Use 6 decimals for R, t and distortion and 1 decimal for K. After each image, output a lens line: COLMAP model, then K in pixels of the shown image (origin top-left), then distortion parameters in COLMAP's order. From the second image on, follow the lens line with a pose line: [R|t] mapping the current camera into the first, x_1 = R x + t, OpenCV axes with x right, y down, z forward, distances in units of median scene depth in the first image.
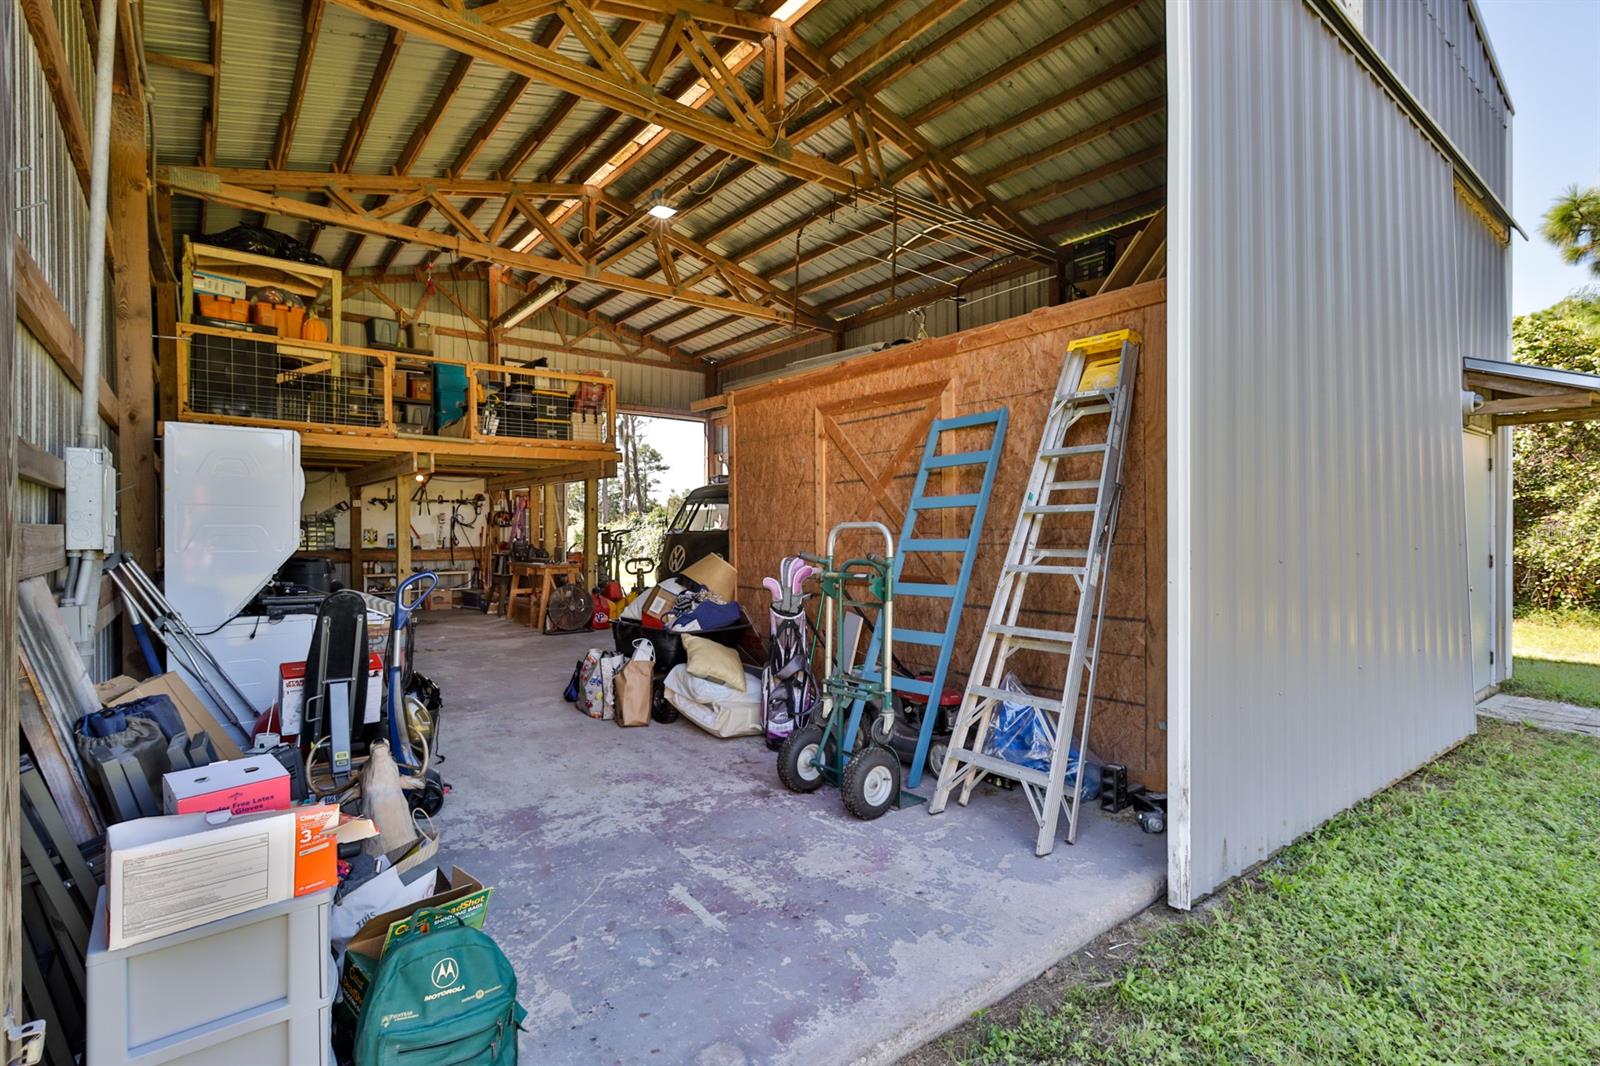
lens RADIAL K [[762.3, 0, 797.2], [0, 762.3, 531.3], [0, 0, 1]] dist [-0.000467, -0.000468]
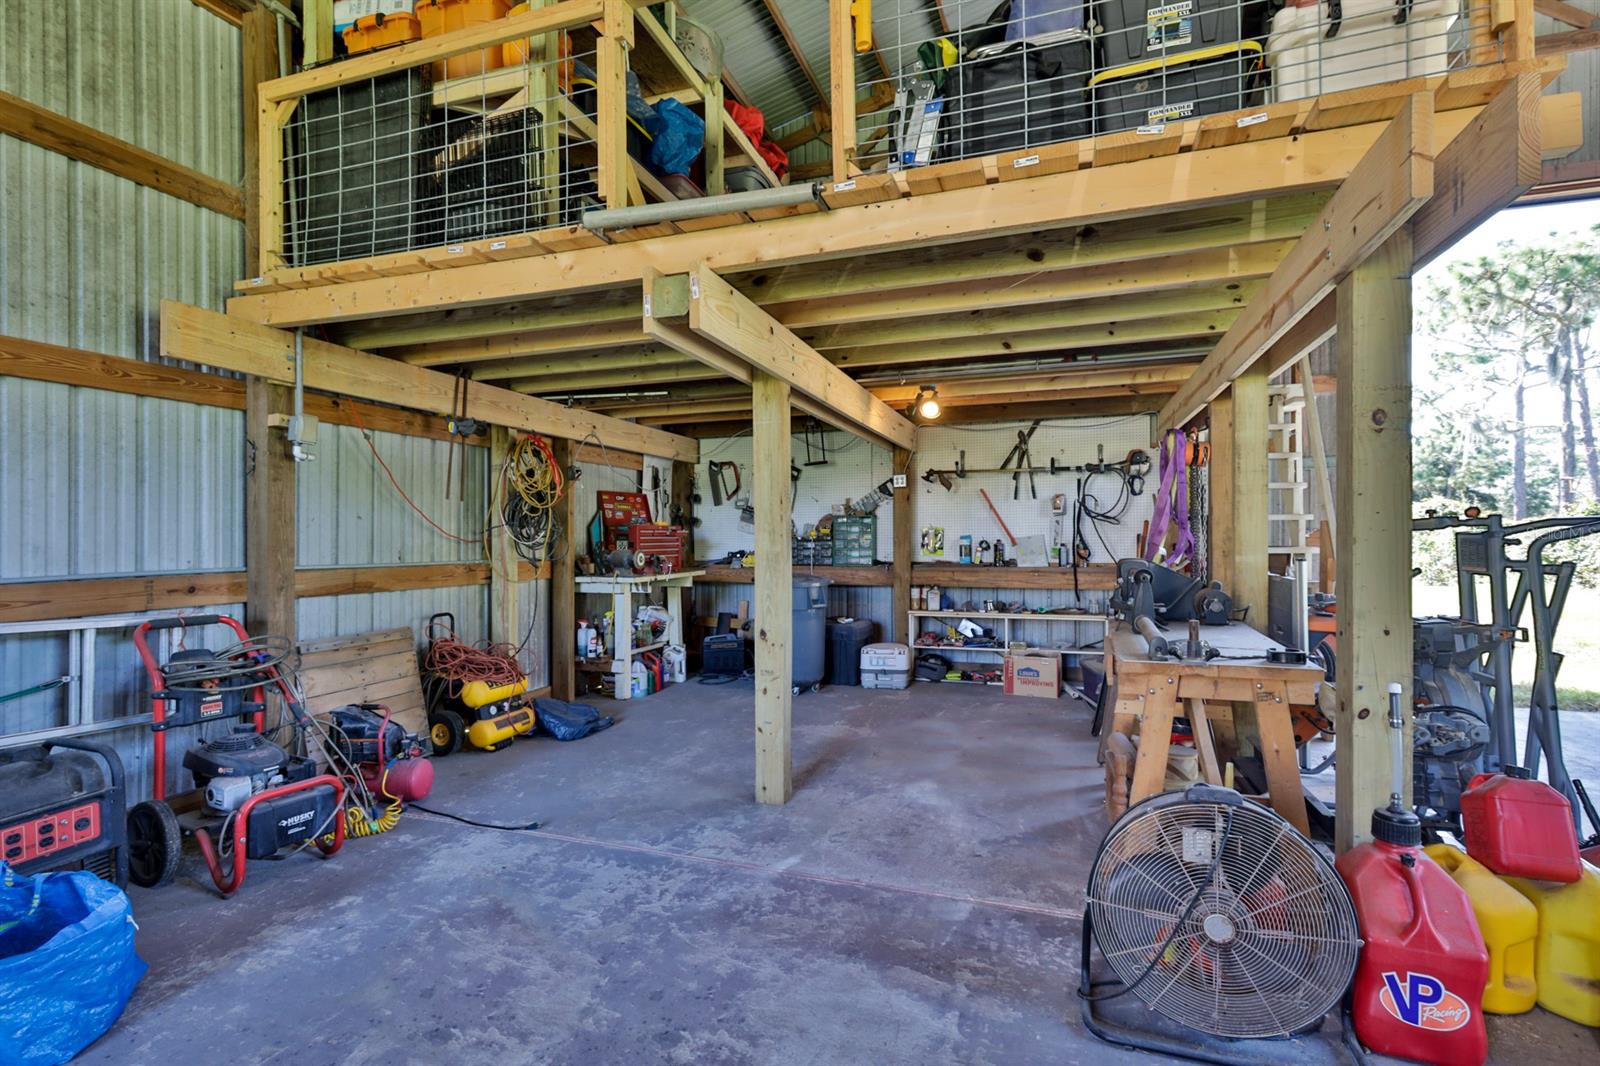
lens RADIAL K [[762.3, 0, 795.9], [0, 762.3, 535.7], [0, 0, 1]] dist [-0.000467, -0.000468]
pose [[0.532021, -0.001925, -0.846729, -0.141713], [0.002942, 0.999996, -0.000426, 0.002857], [0.846726, -0.002264, 0.532024, 0.602854]]
